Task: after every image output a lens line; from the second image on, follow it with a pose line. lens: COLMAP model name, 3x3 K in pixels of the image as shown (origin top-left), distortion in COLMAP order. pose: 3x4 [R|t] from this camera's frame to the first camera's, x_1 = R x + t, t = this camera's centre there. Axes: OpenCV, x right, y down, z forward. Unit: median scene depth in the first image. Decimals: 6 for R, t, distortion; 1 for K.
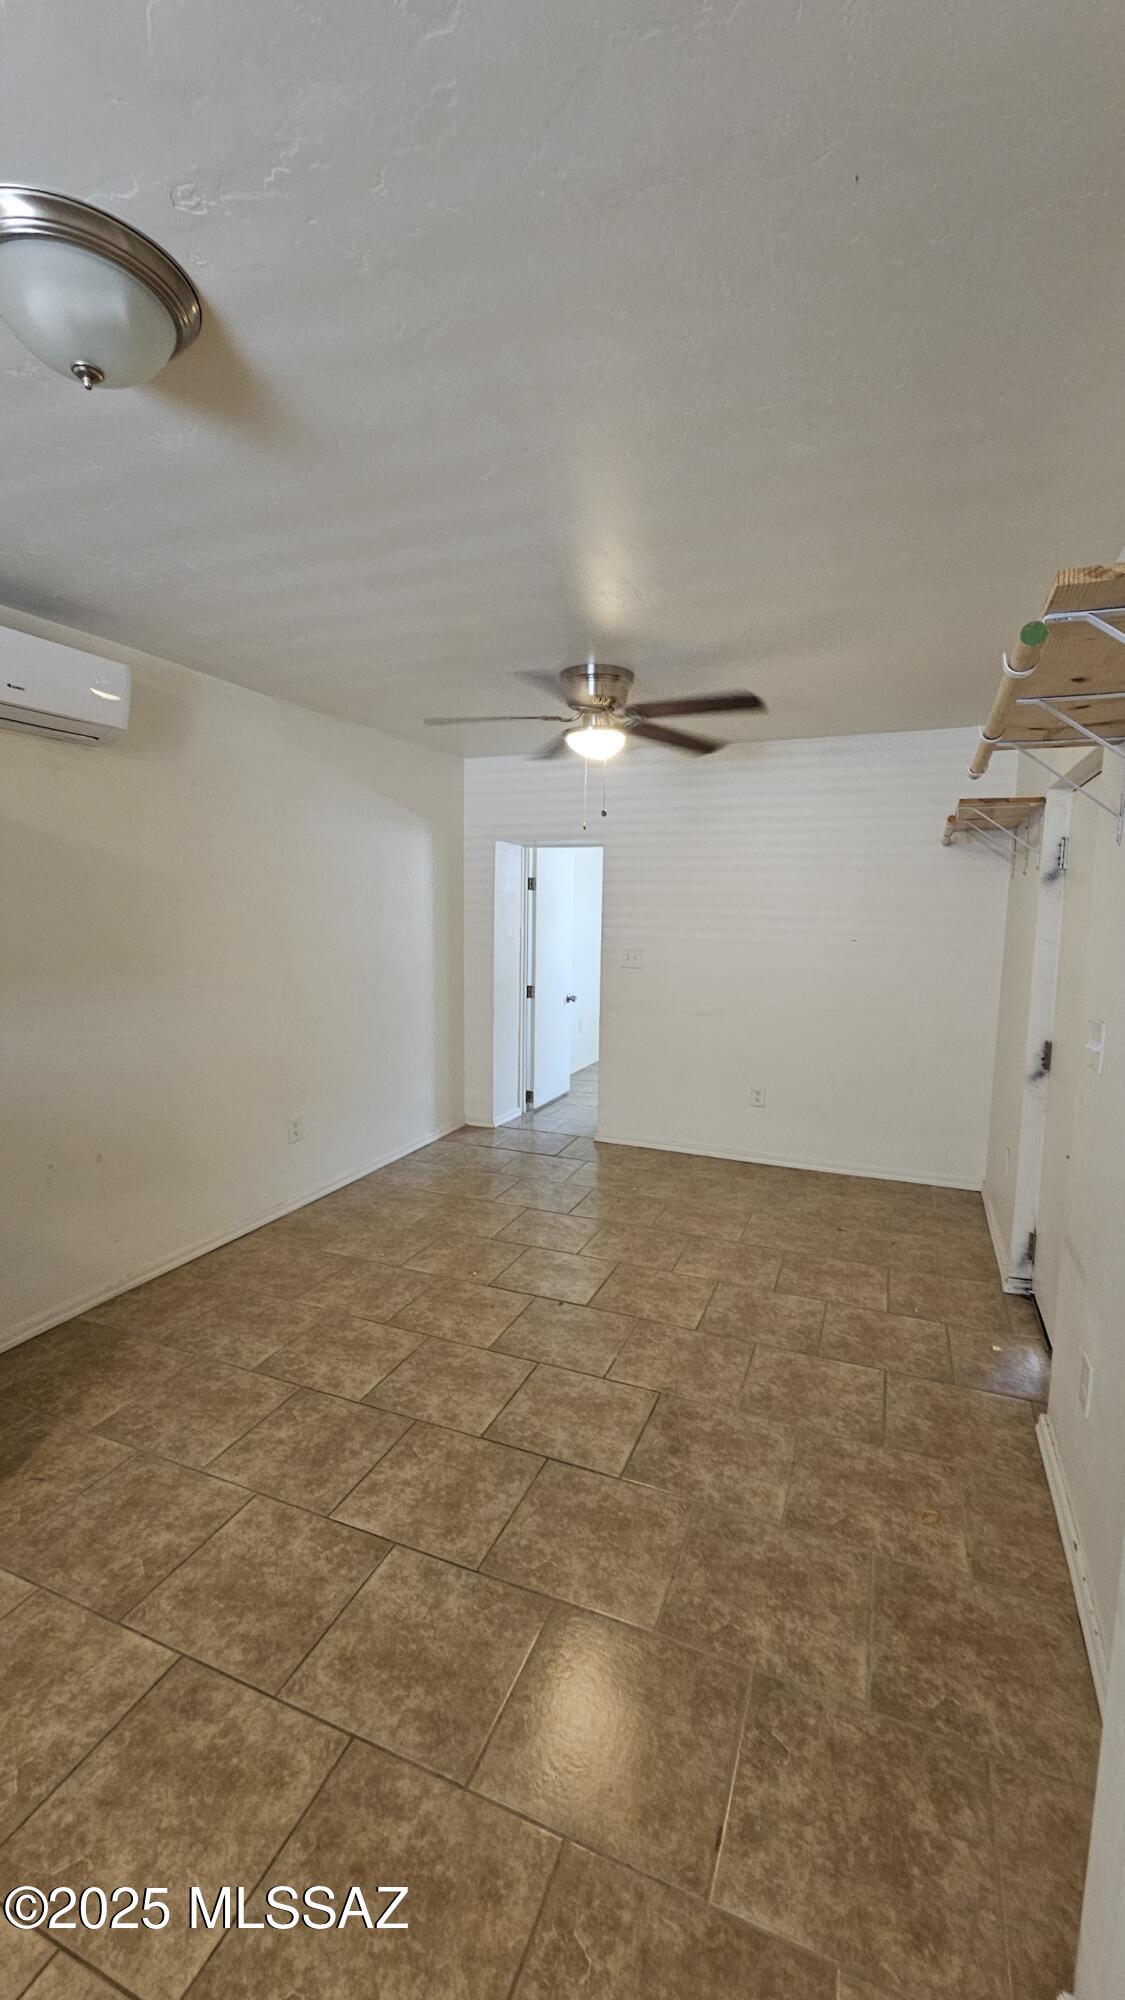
lens RADIAL K [[817.8, 0, 552.3], [0, 817.8, 1002.3], [0, 0, 1]] dist [-0.007213, 0.000141]
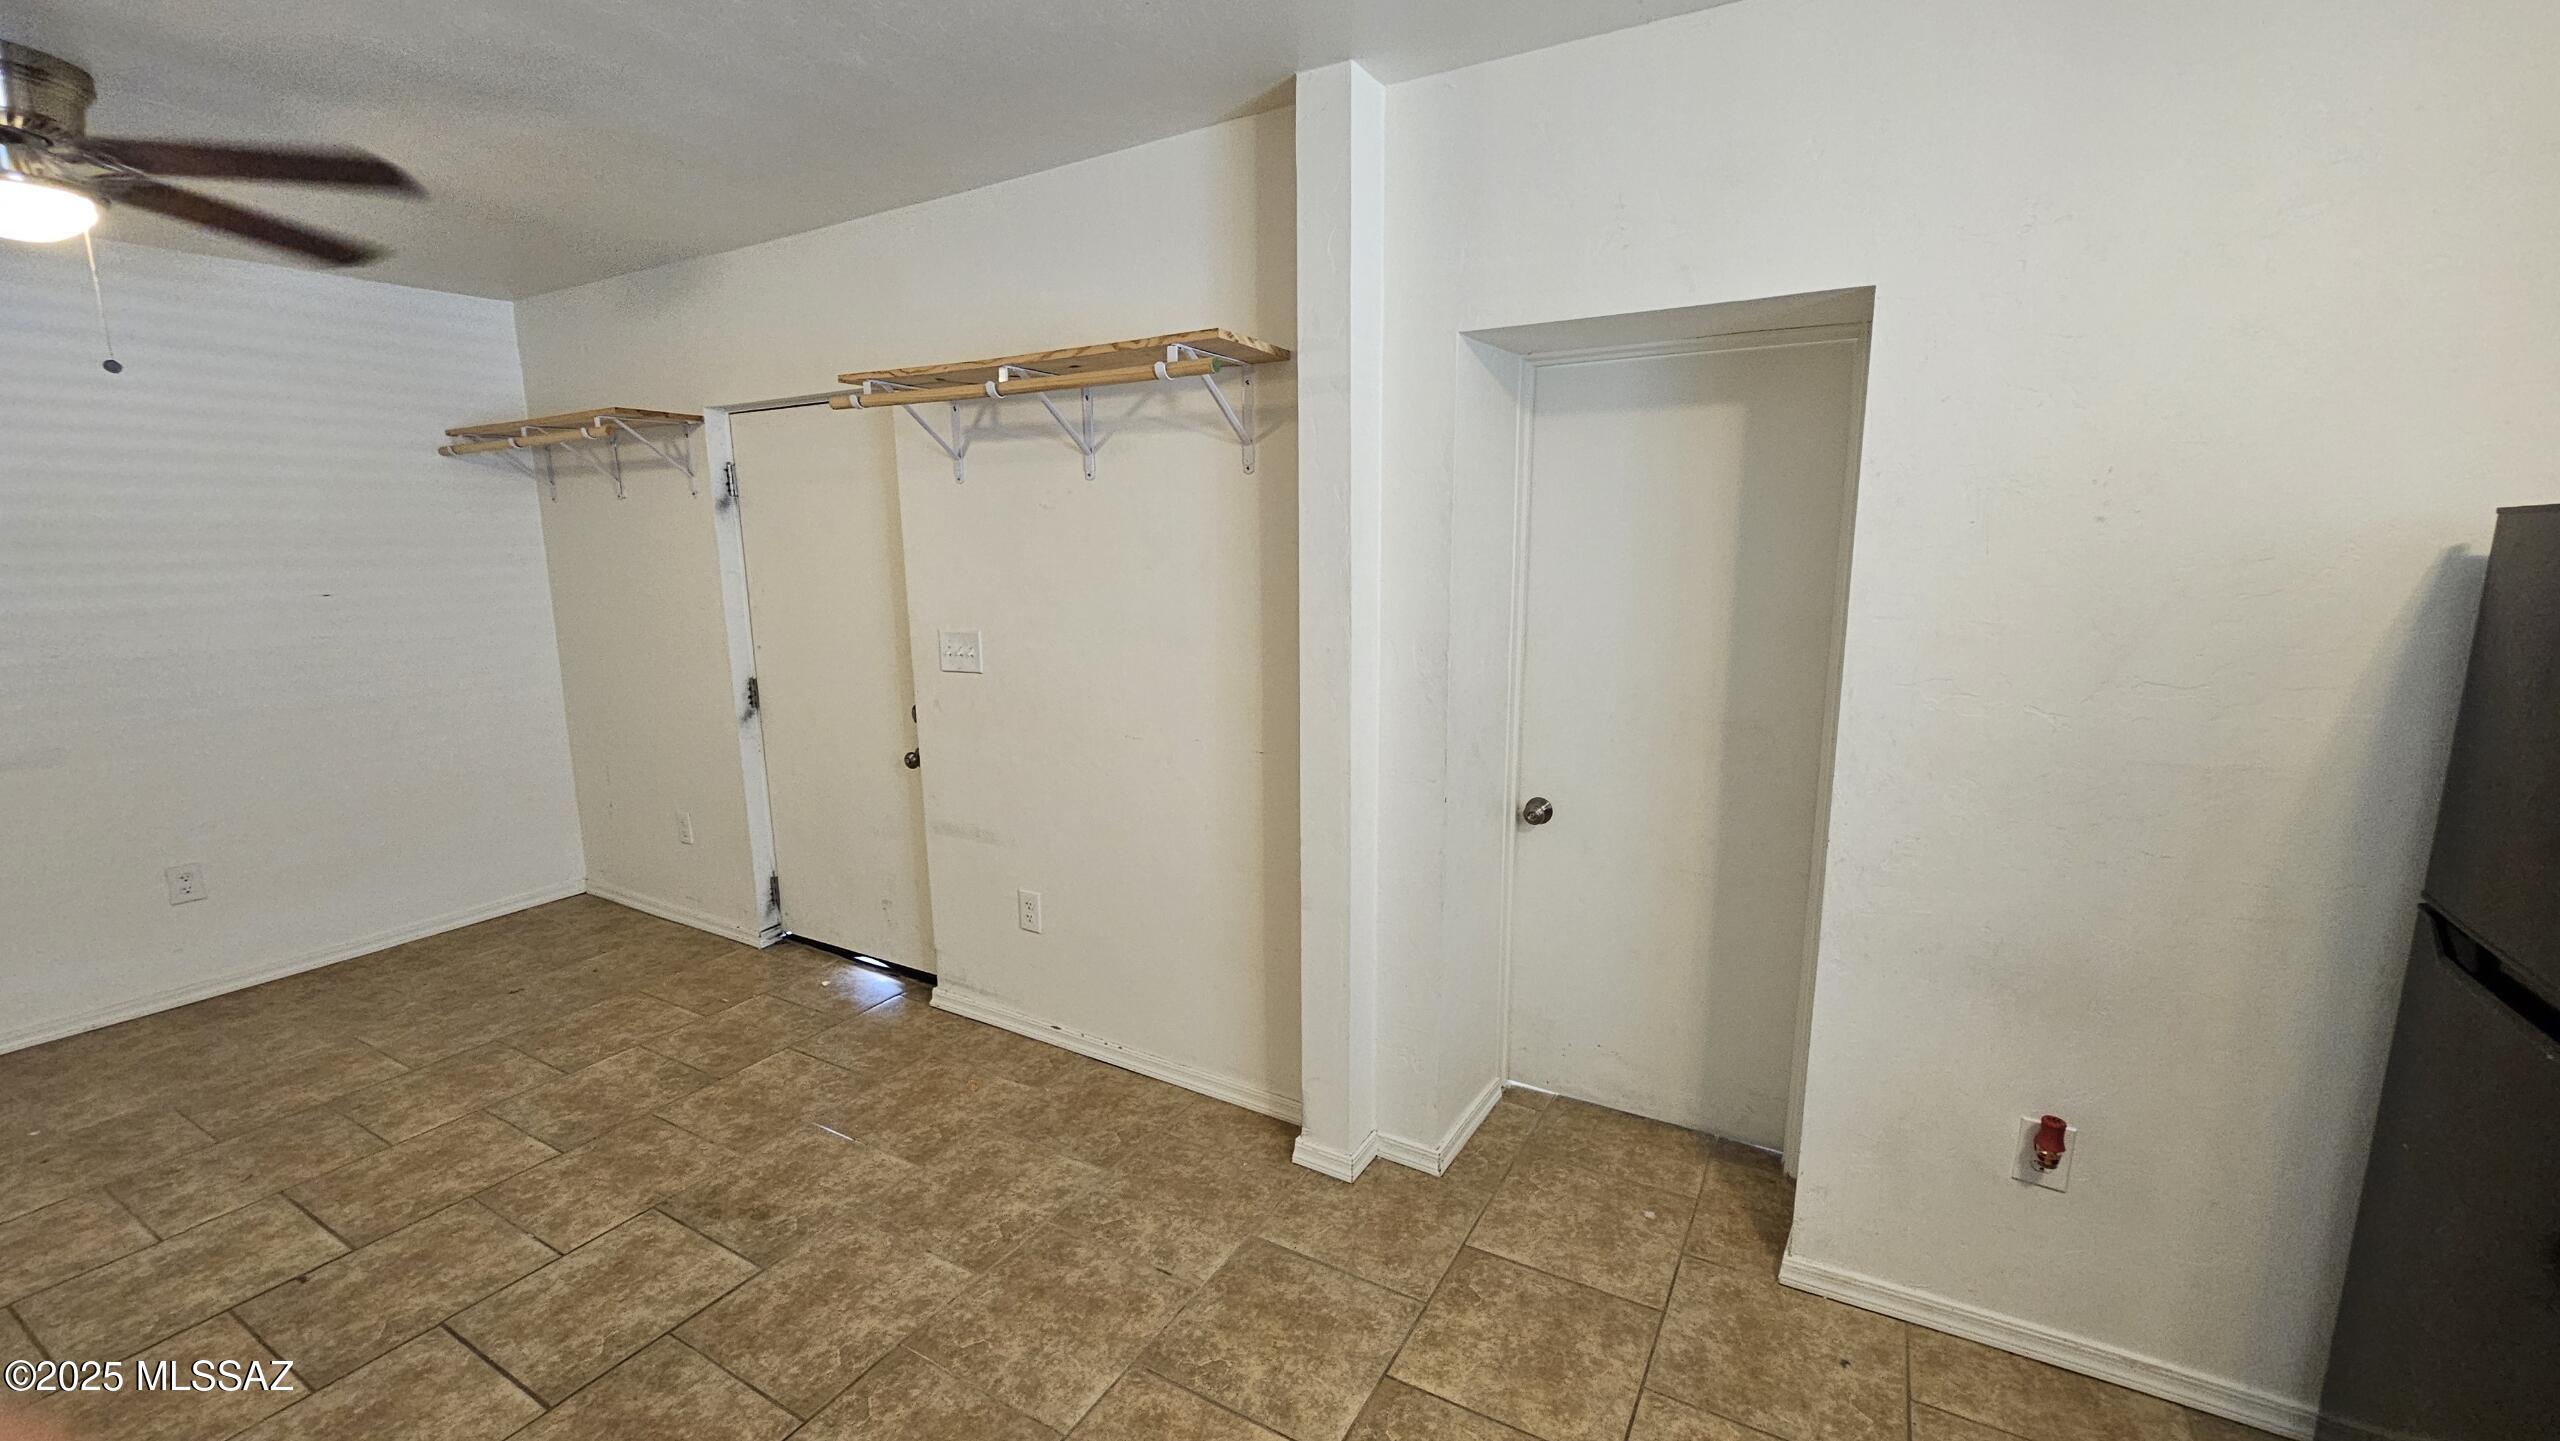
lens RADIAL K [[1046.8, 0, 1282.4], [0, 1046.8, 748.3], [0, 0, 1]] dist [-0.007213, 0.000141]
pose [[0.120316, -0.212634, 0.969696, -0.604440], [0.127353, 0.972027, 0.197344, -0.039948], [-0.984533, 0.099750, 0.144030, 0.248075]]
